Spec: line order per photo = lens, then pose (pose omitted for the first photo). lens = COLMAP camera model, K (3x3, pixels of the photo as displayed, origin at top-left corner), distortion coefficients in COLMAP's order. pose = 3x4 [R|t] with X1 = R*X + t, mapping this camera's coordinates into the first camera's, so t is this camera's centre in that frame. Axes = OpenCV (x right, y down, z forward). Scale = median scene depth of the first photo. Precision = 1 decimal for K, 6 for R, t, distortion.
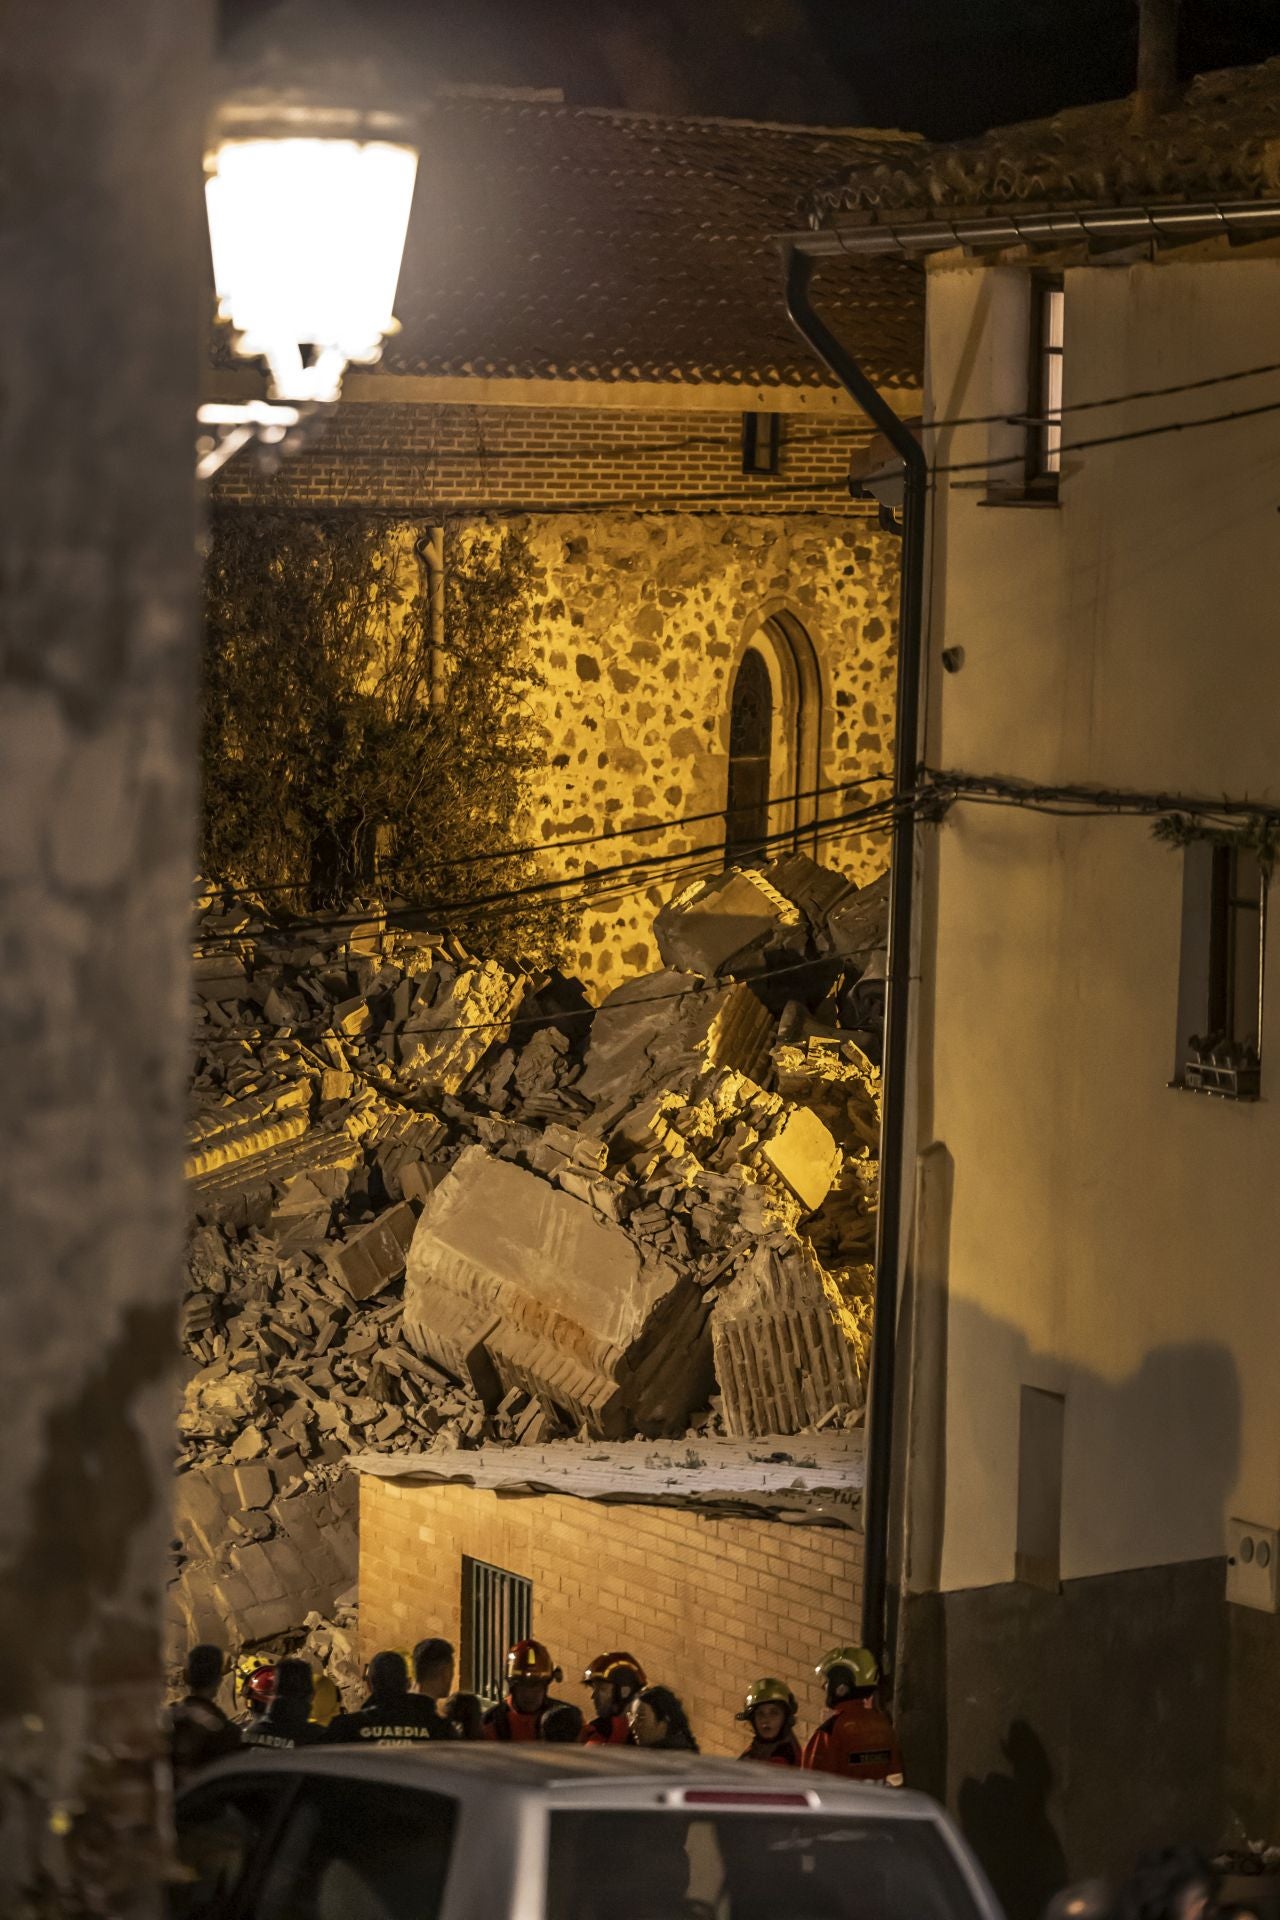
lens RADIAL K [[9560.5, 0, 640.0], [0, 9560.5, 960.0], [0, 0, 1]] dist [-0.025969, -0.610394]
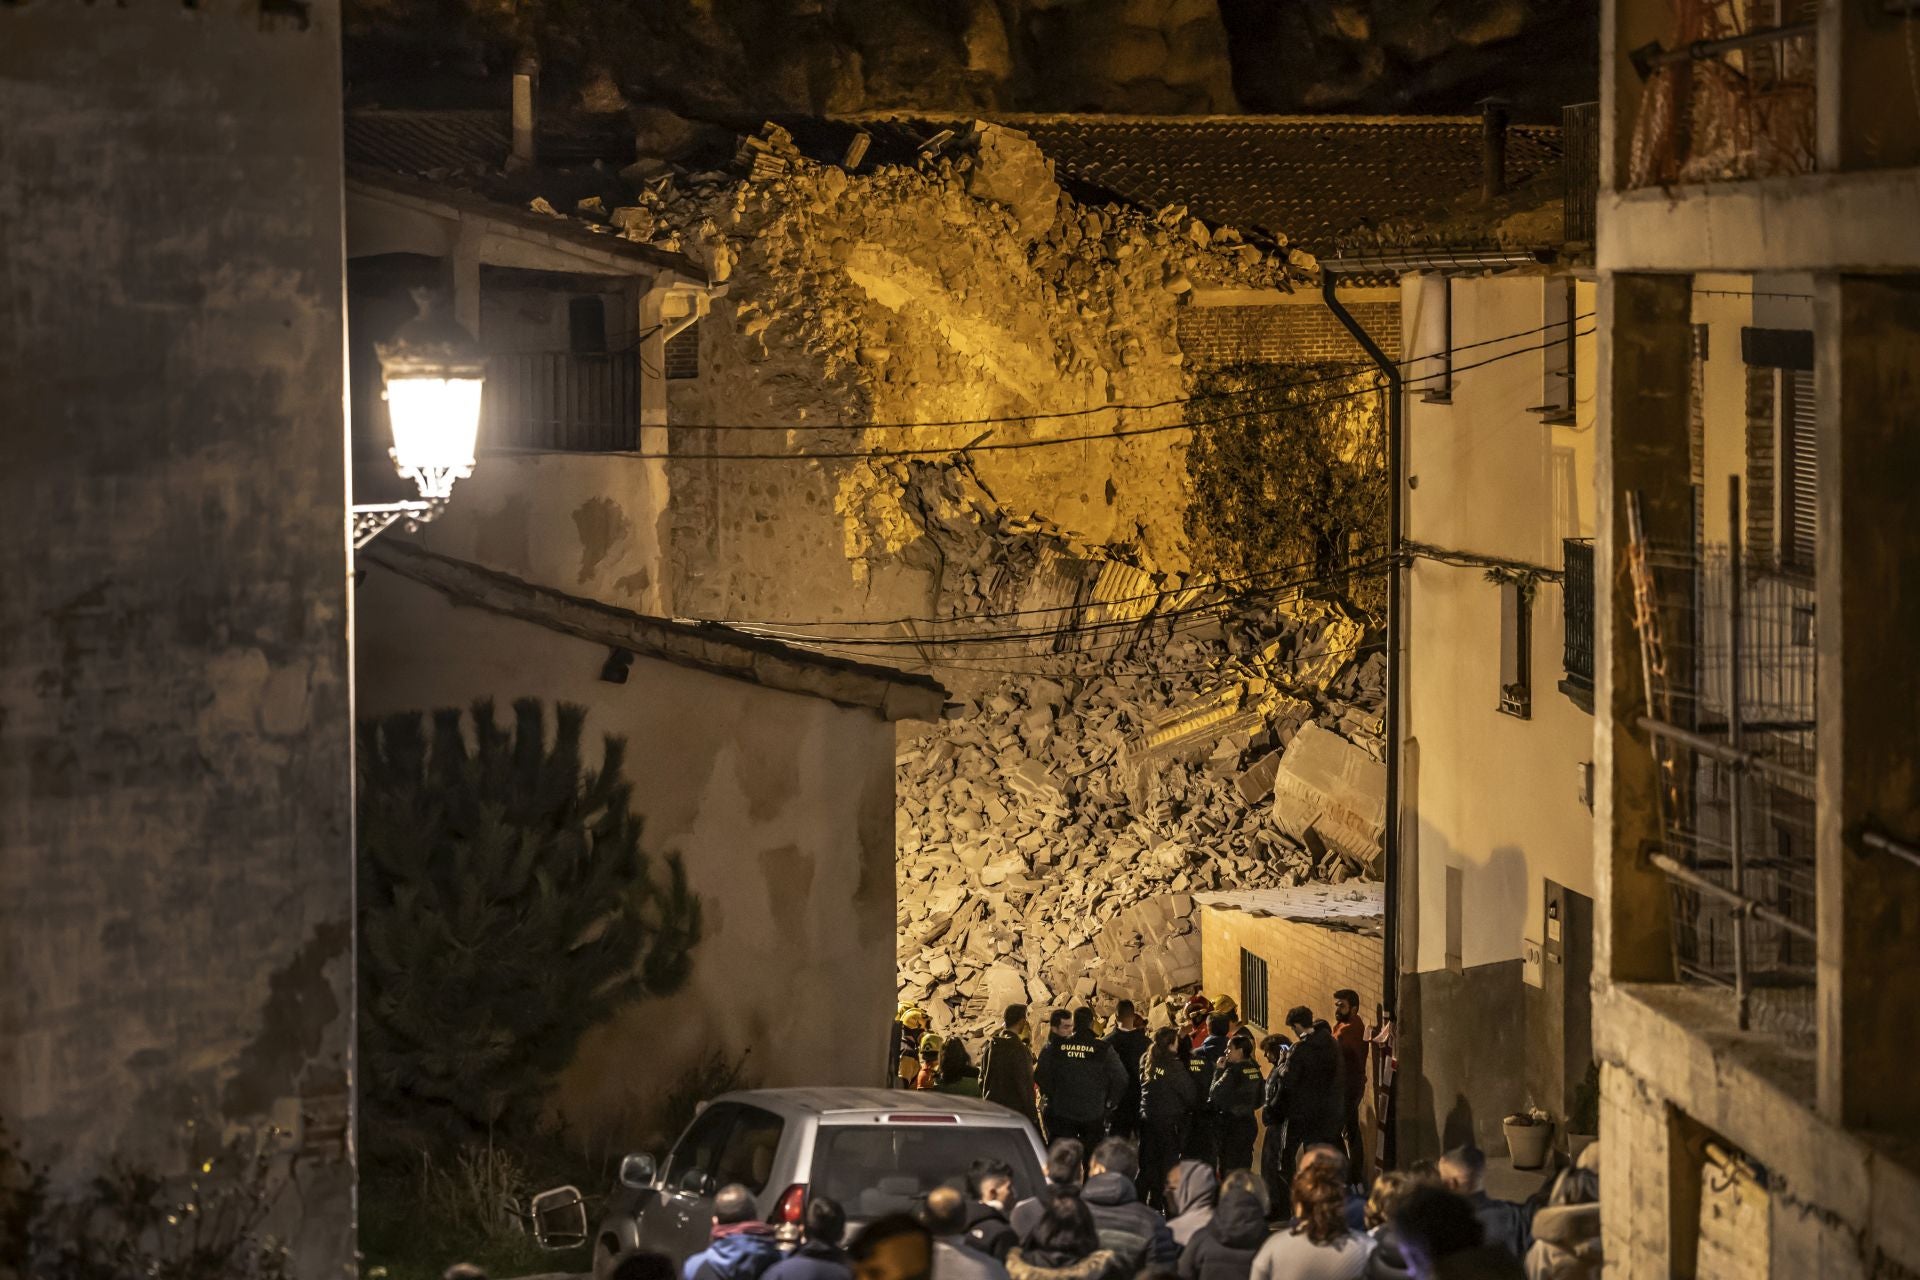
lens RADIAL K [[5493.1, 0, 960.0], [0, 5493.1, 640.0], [0, 0, 1]] dist [0.073466, -1.255617]
pose [[0.984877, -0.018658, -0.172248, 0.099992], [0.021792, 0.999629, 0.016324, -0.015343], [0.171879, -0.019831, 0.984918, -0.072178]]
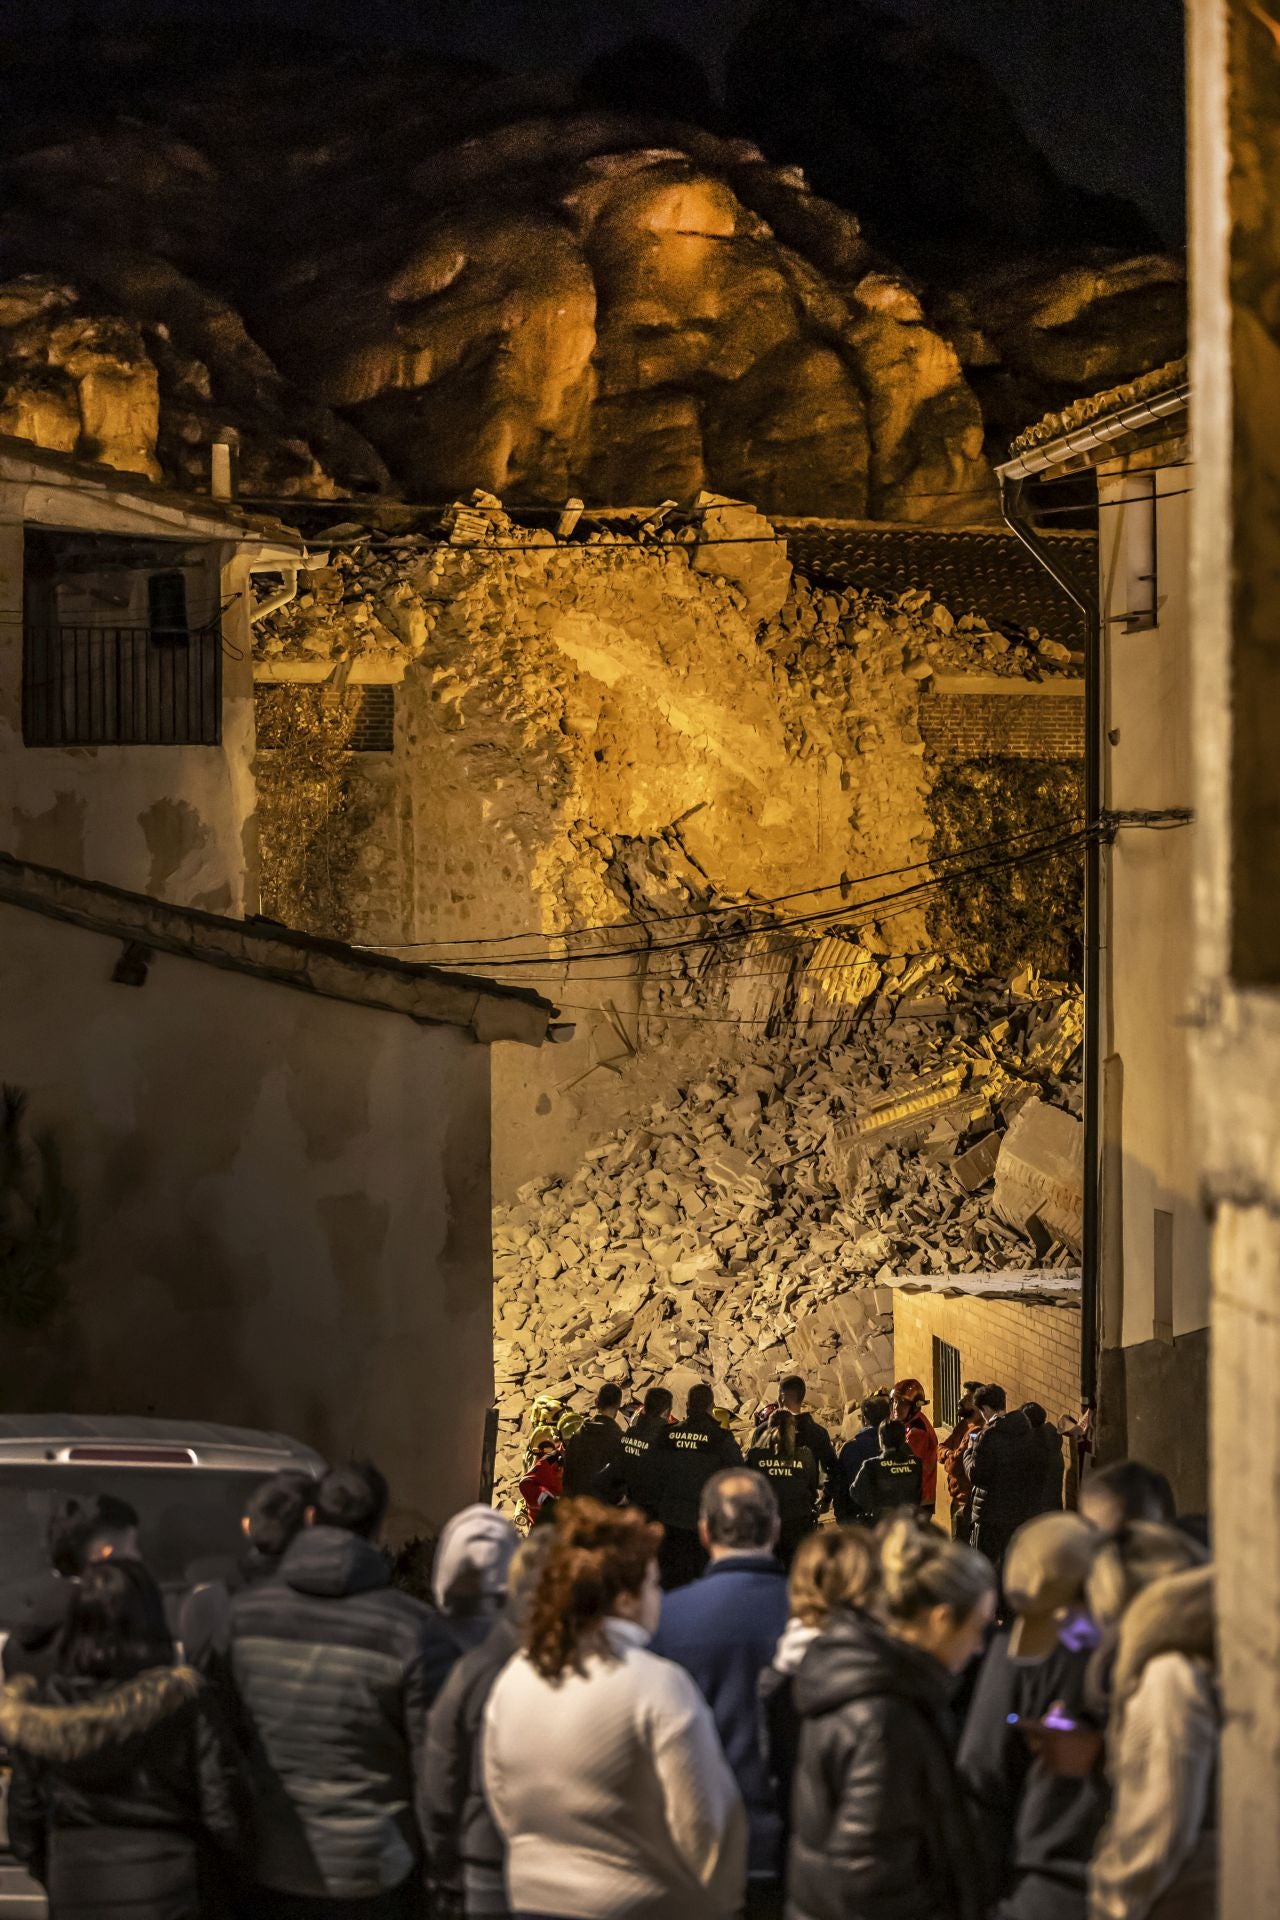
lens RADIAL K [[4596.5, 0, 640.0], [0, 4596.5, 960.0], [0, 0, 1]] dist [0.008837, 0.180007]
pose [[0.975866, -0.027175, -0.216674, 0.089211], [0.020560, 0.999253, -0.032725, 0.020132], [0.217402, 0.027480, 0.975695, 0.198298]]
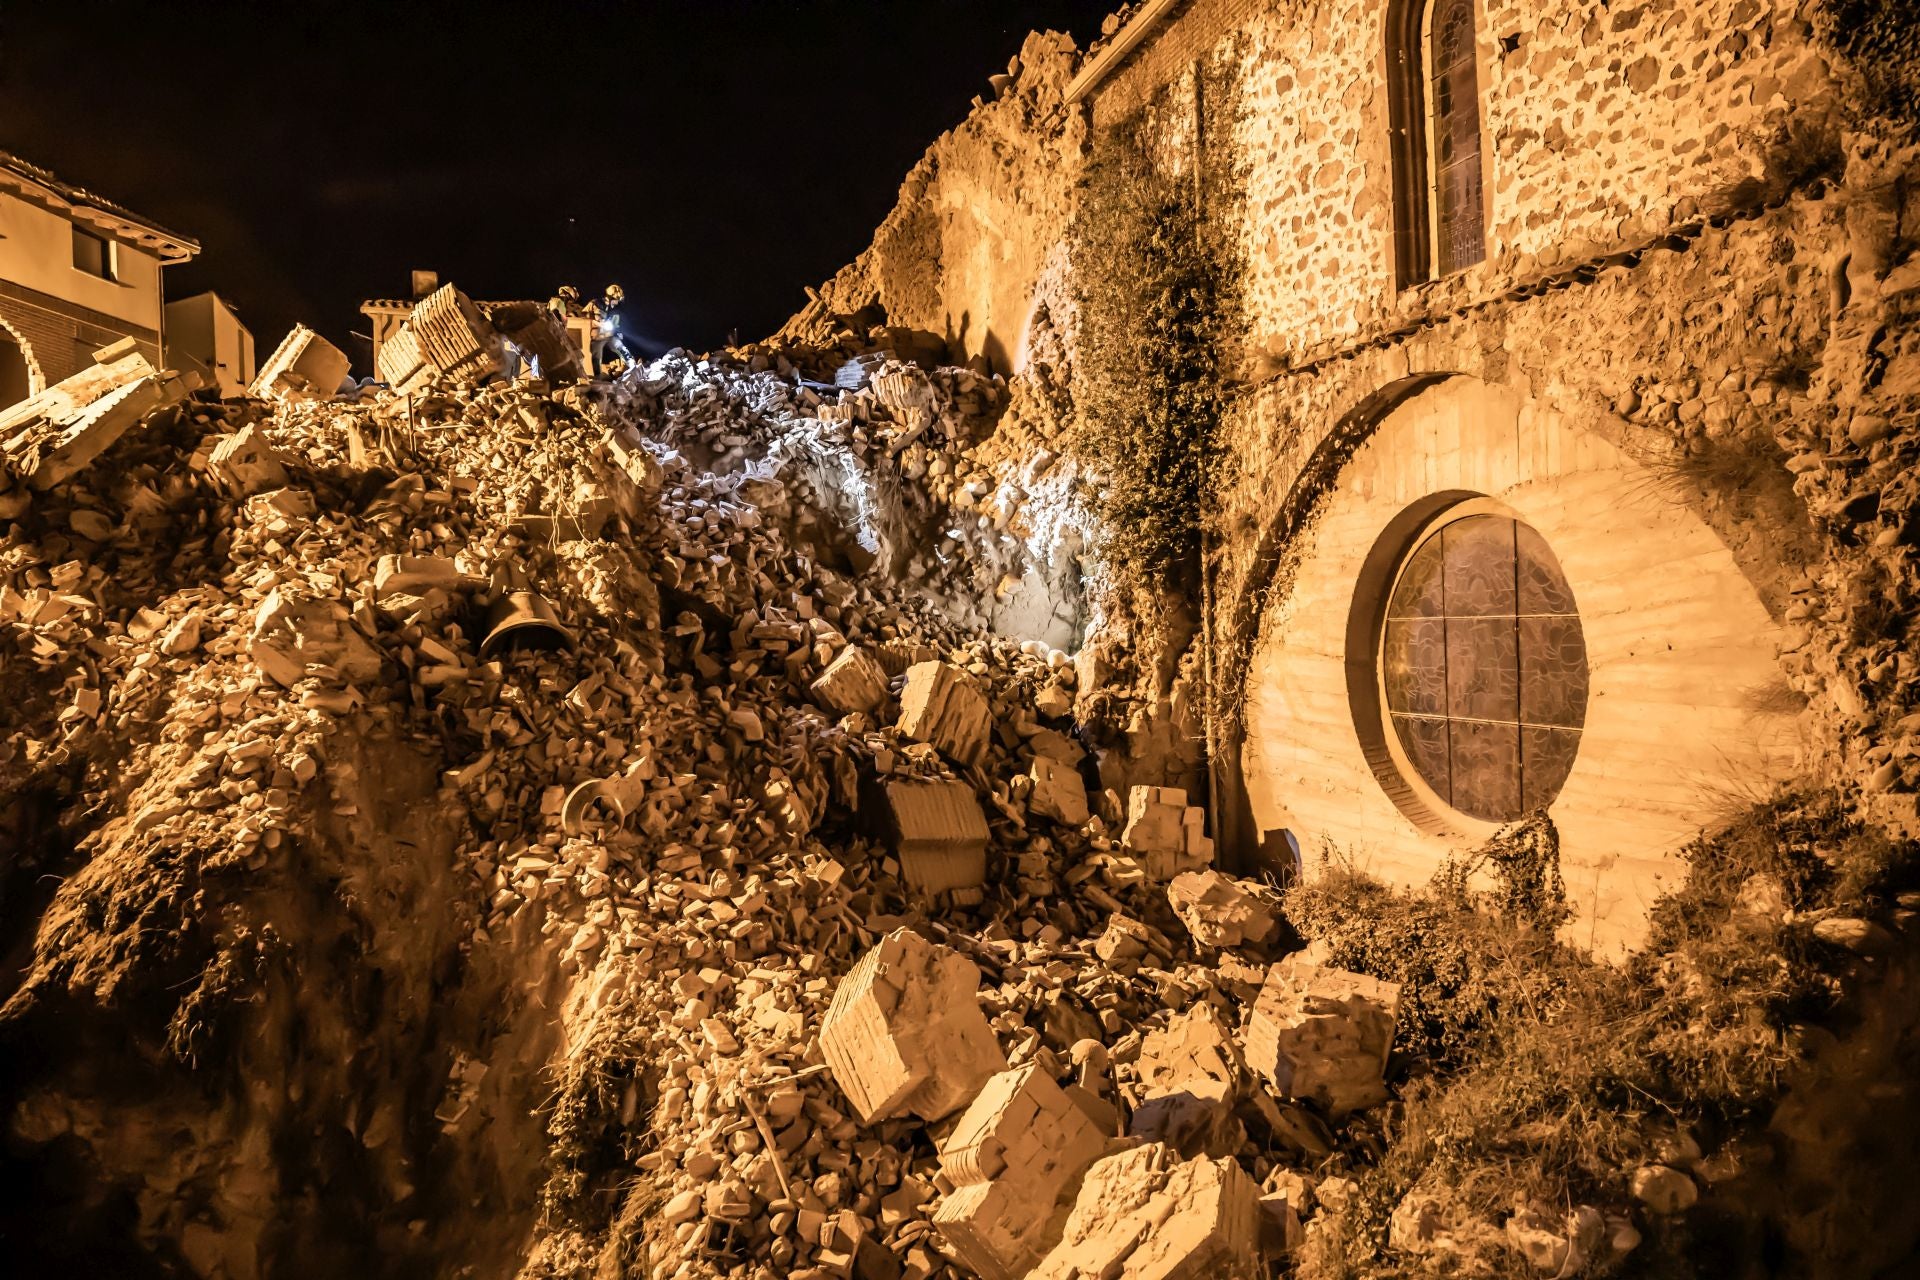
lens RADIAL K [[1282.9, 0, 960.0], [0, 1282.9, 640.0], [0, 0, 1]] dist [0.001537, 0.002782]
pose [[-0.541874, 0.004035, -0.840450, 0.238941], [-0.029159, 0.999296, 0.023598, 0.065265], [0.839954, 0.037294, -0.541375, 1.375637]]
